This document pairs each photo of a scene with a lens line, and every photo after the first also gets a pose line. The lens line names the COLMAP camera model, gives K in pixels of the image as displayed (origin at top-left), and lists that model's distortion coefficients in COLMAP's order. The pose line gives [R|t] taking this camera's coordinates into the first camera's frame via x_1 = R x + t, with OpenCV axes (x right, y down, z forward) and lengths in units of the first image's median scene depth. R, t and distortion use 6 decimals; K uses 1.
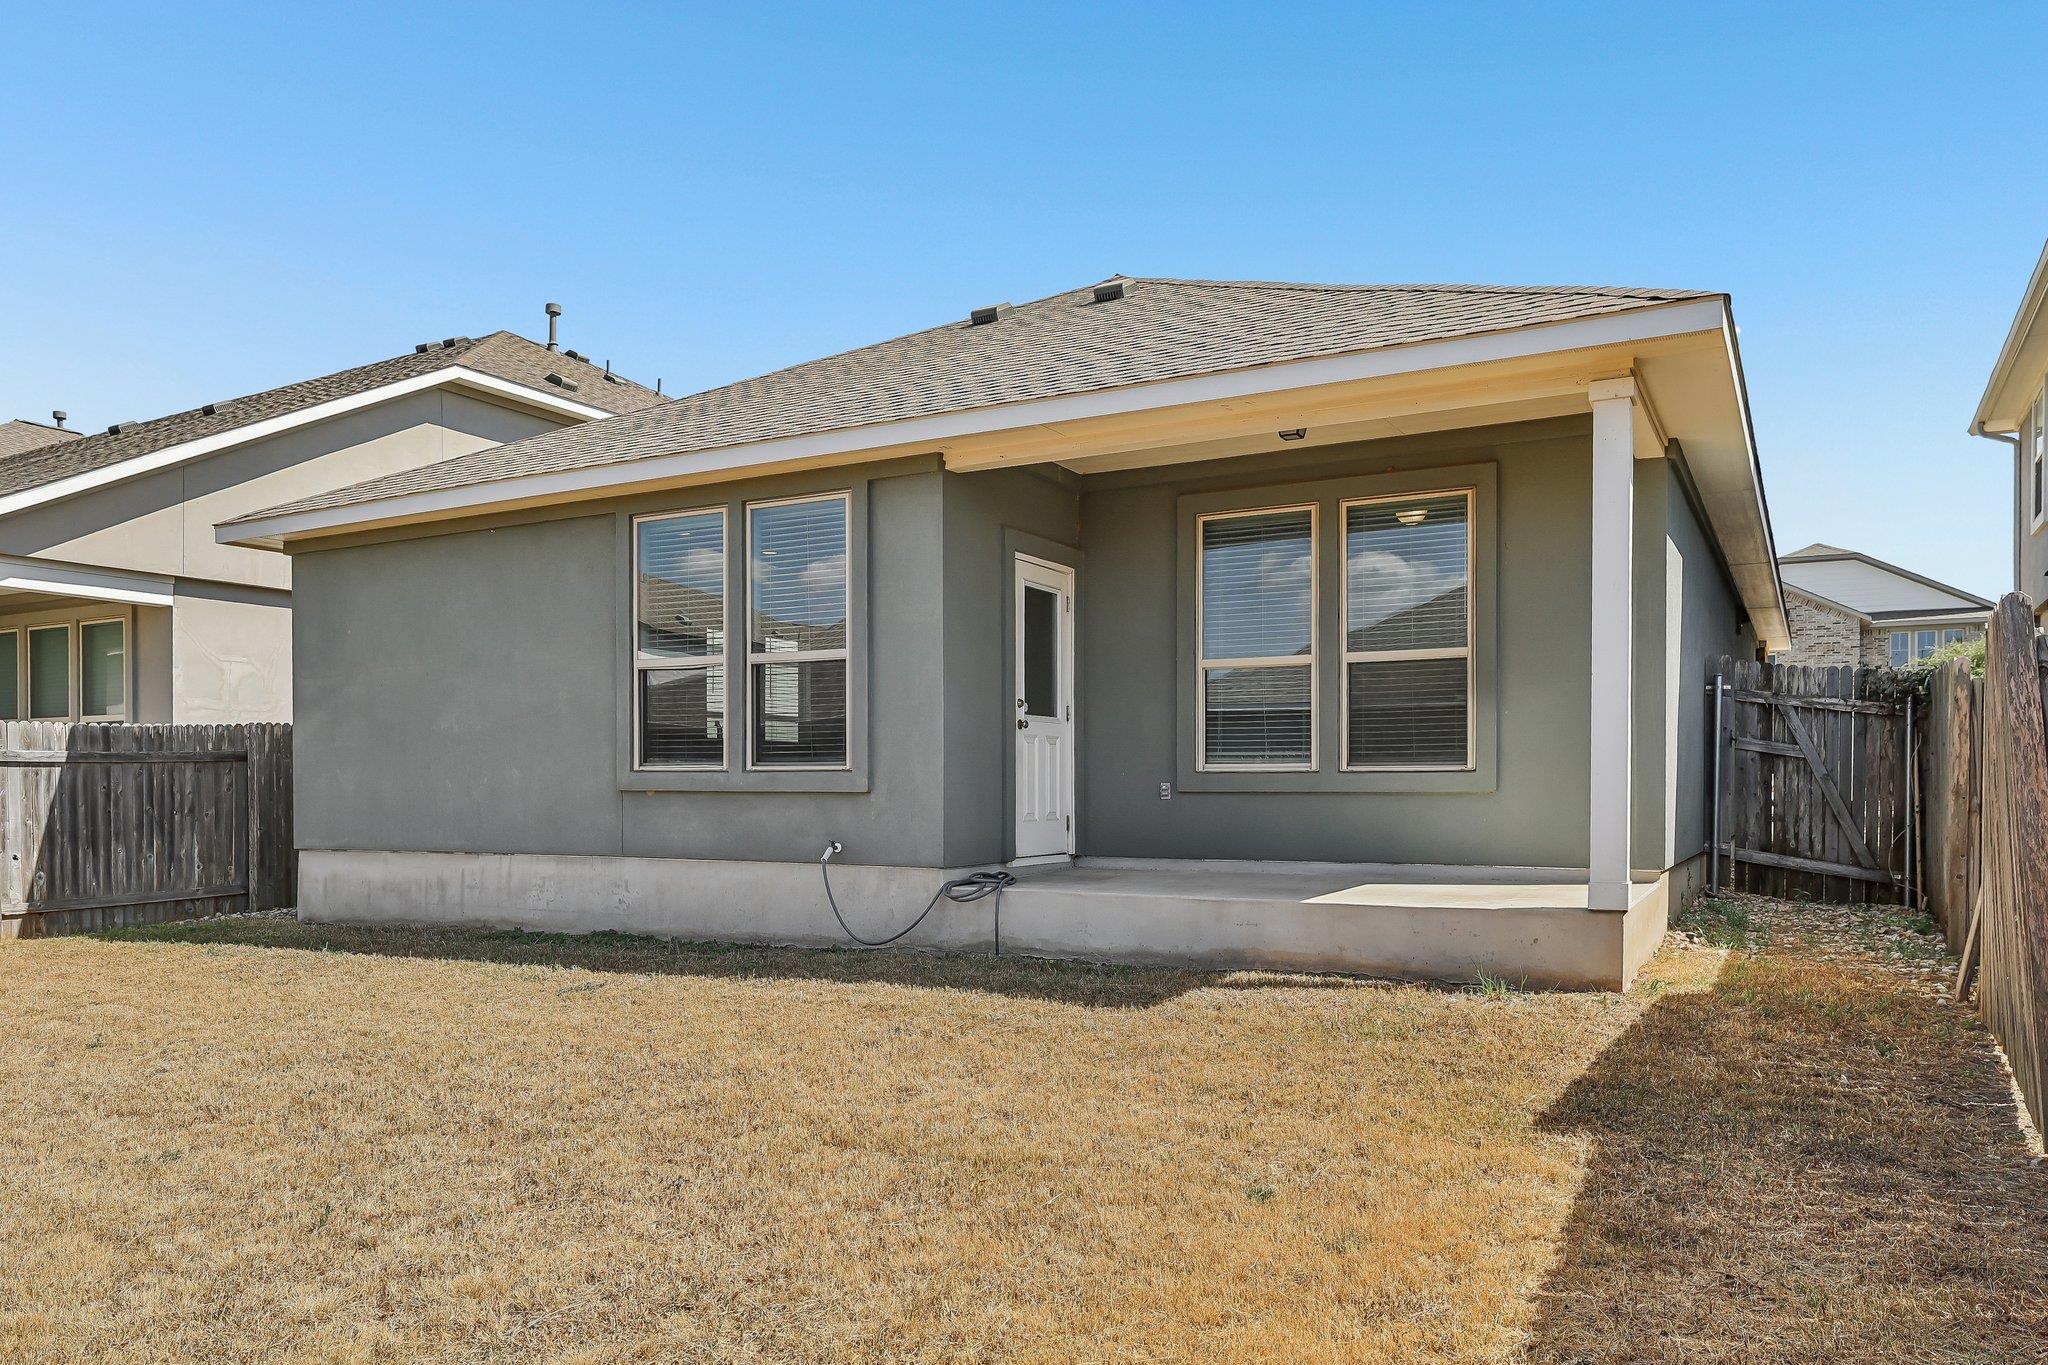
lens RADIAL K [[1423.7, 0, 1033.0], [0, 1423.7, 799.7], [0, 0, 1]] dist [-0.000849, 0.001773]
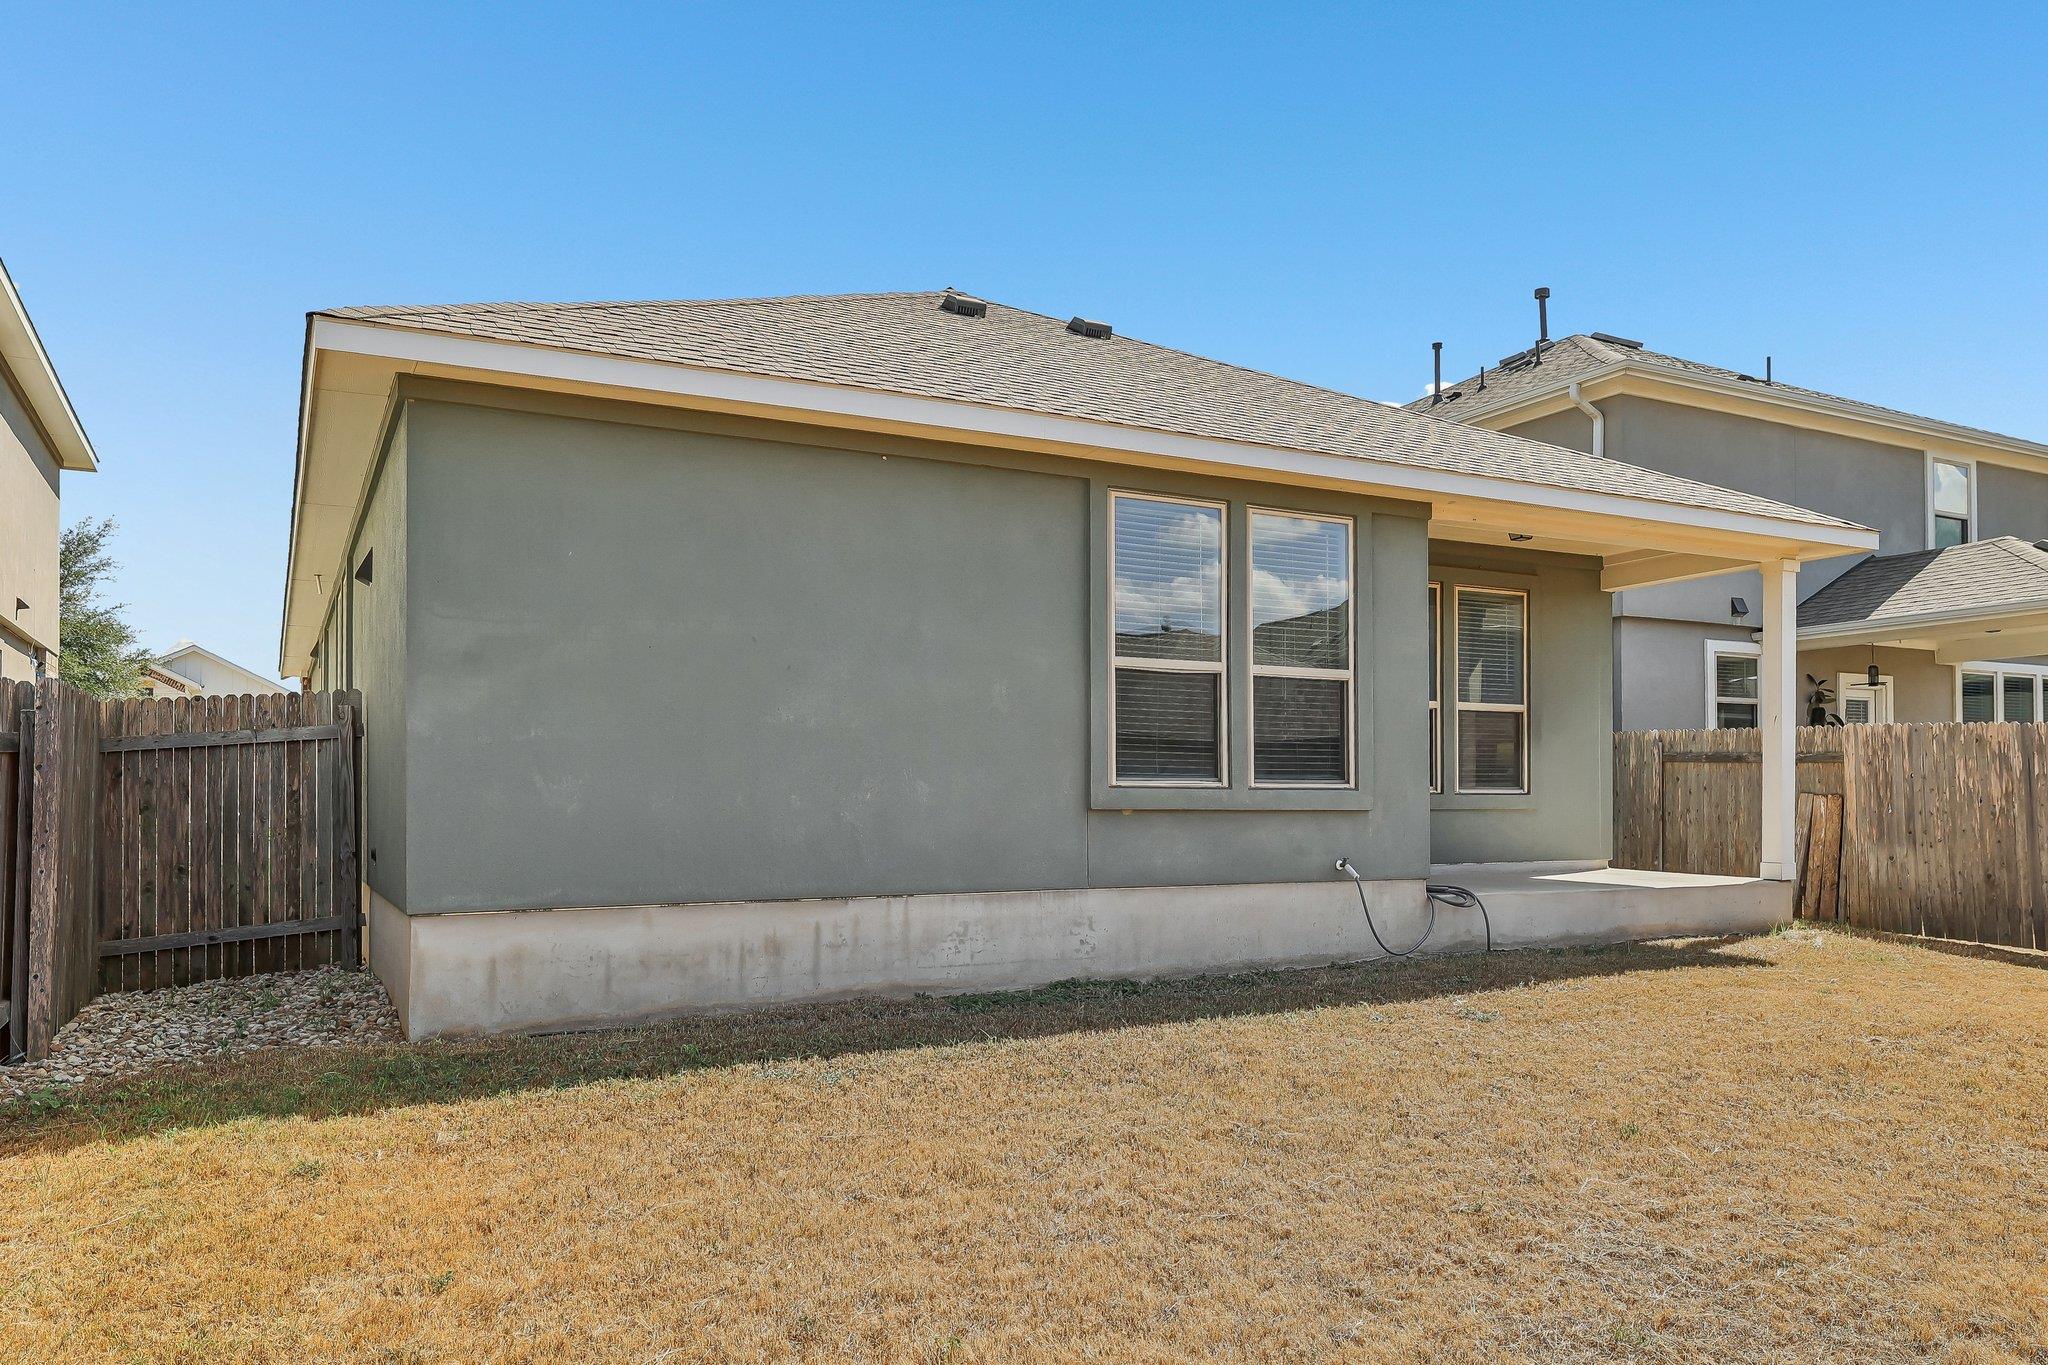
lens RADIAL K [[1454.1, 0, 1025.6], [0, 1454.1, 783.2], [0, 0, 1]] dist [-0.003375, -0.000036]
pose [[0.547855, 0.013023, 0.836472, -1.036131], [0.008466, 0.999741, -0.021109, -0.004191], [-0.836531, 0.018646, 0.547603, 0.568338]]
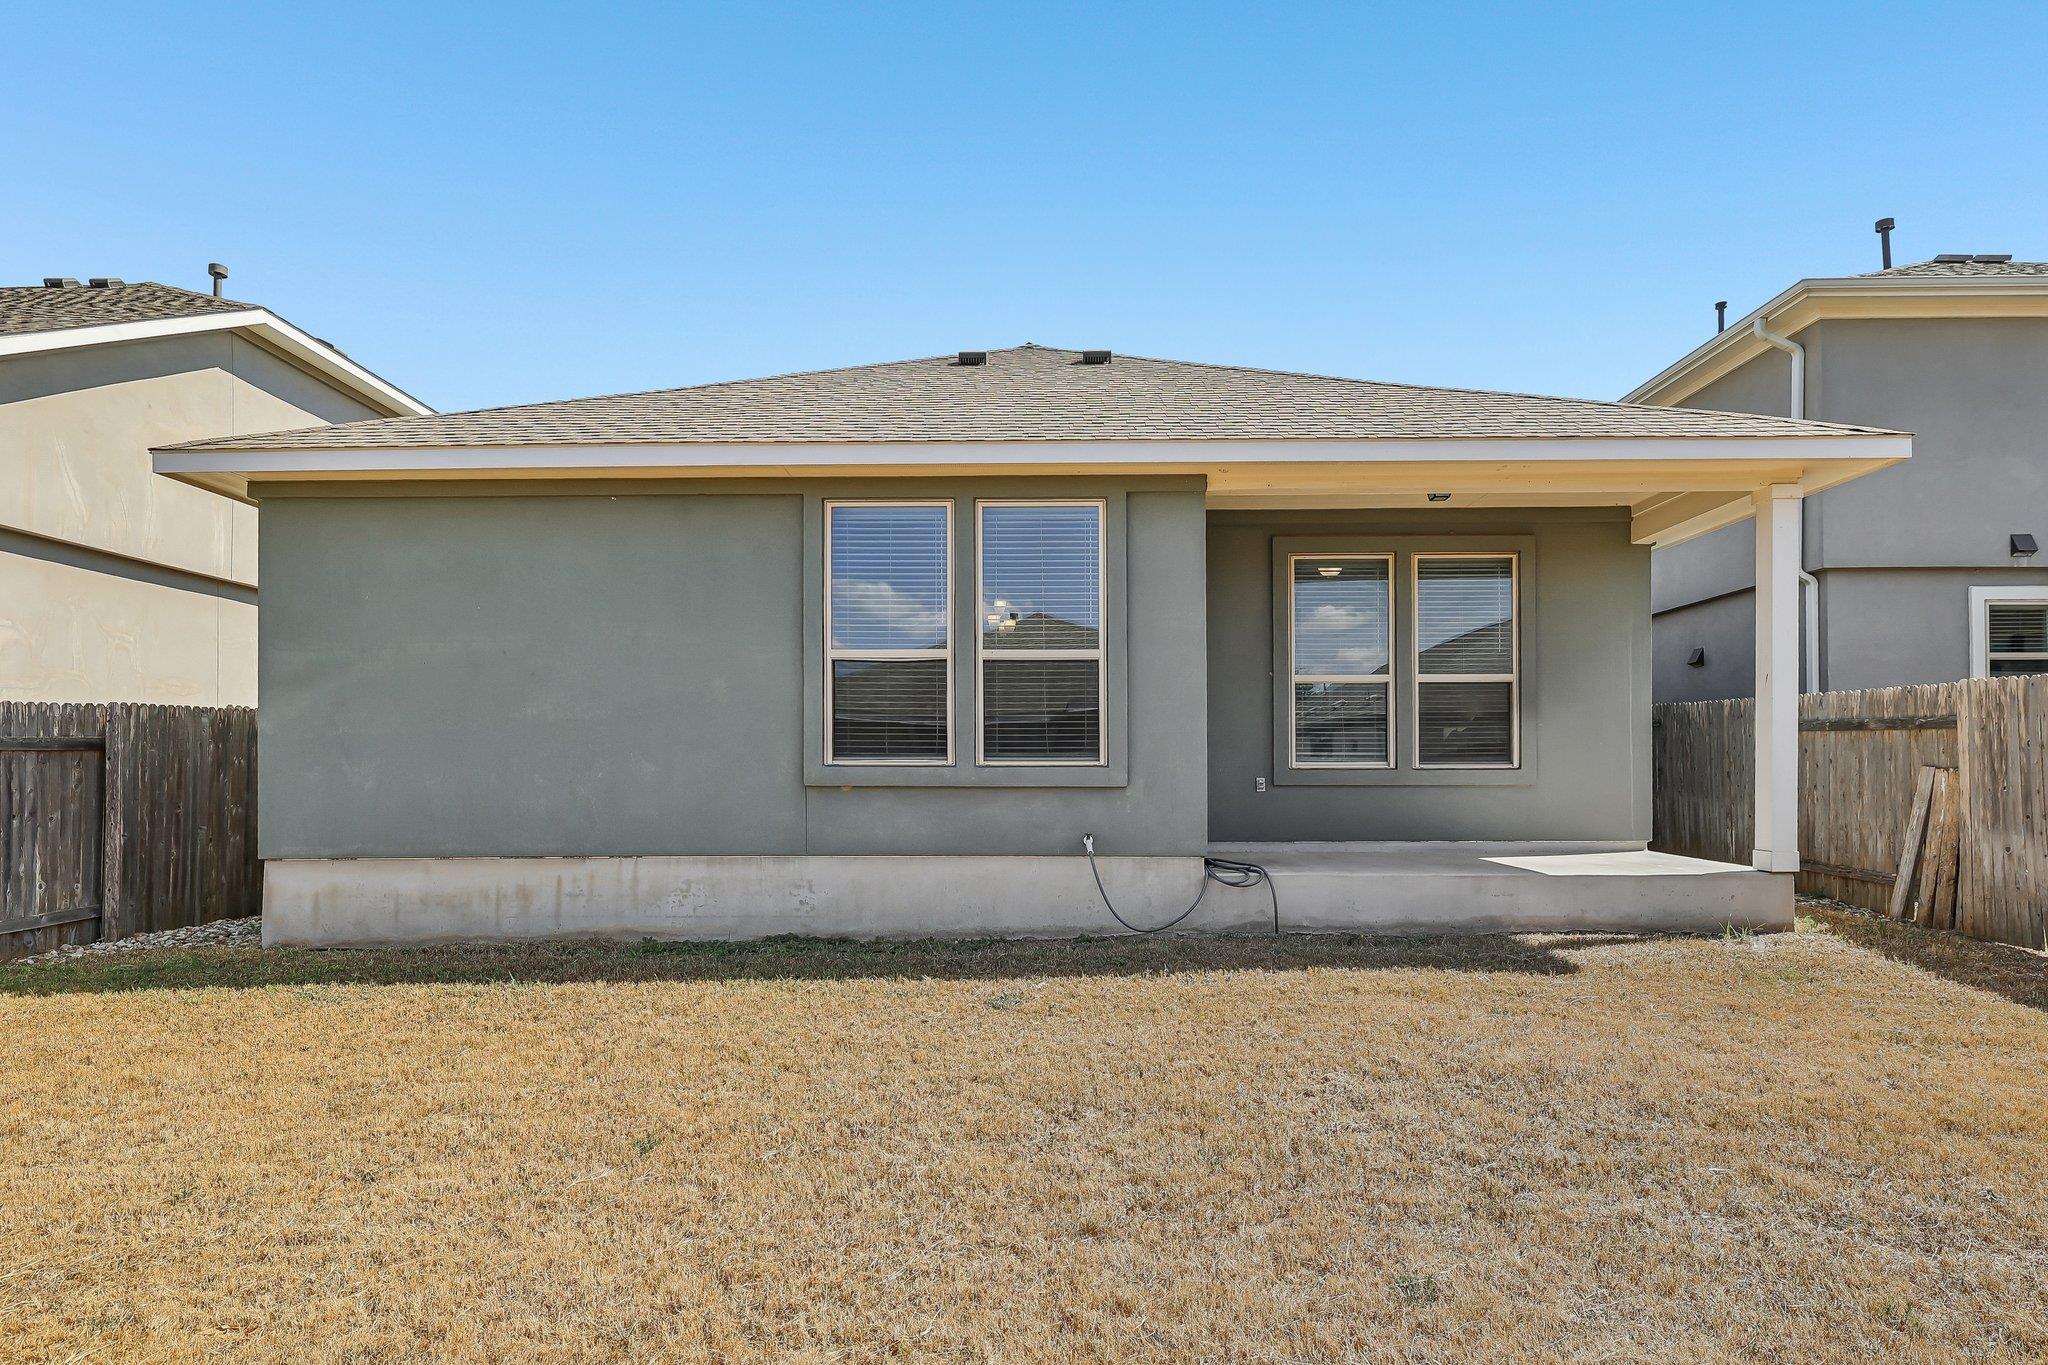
lens RADIAL K [[1106.0, 0, 1025.1], [0, 1106.0, 768.4], [0, 0, 1]] dist [0.001255, -0.000070]
pose [[0.883289, 0.003679, 0.468815, -0.511645], [0.005413, 0.999823, -0.018045, -0.004122], [-0.468798, 0.018476, 0.883112, 0.282174]]
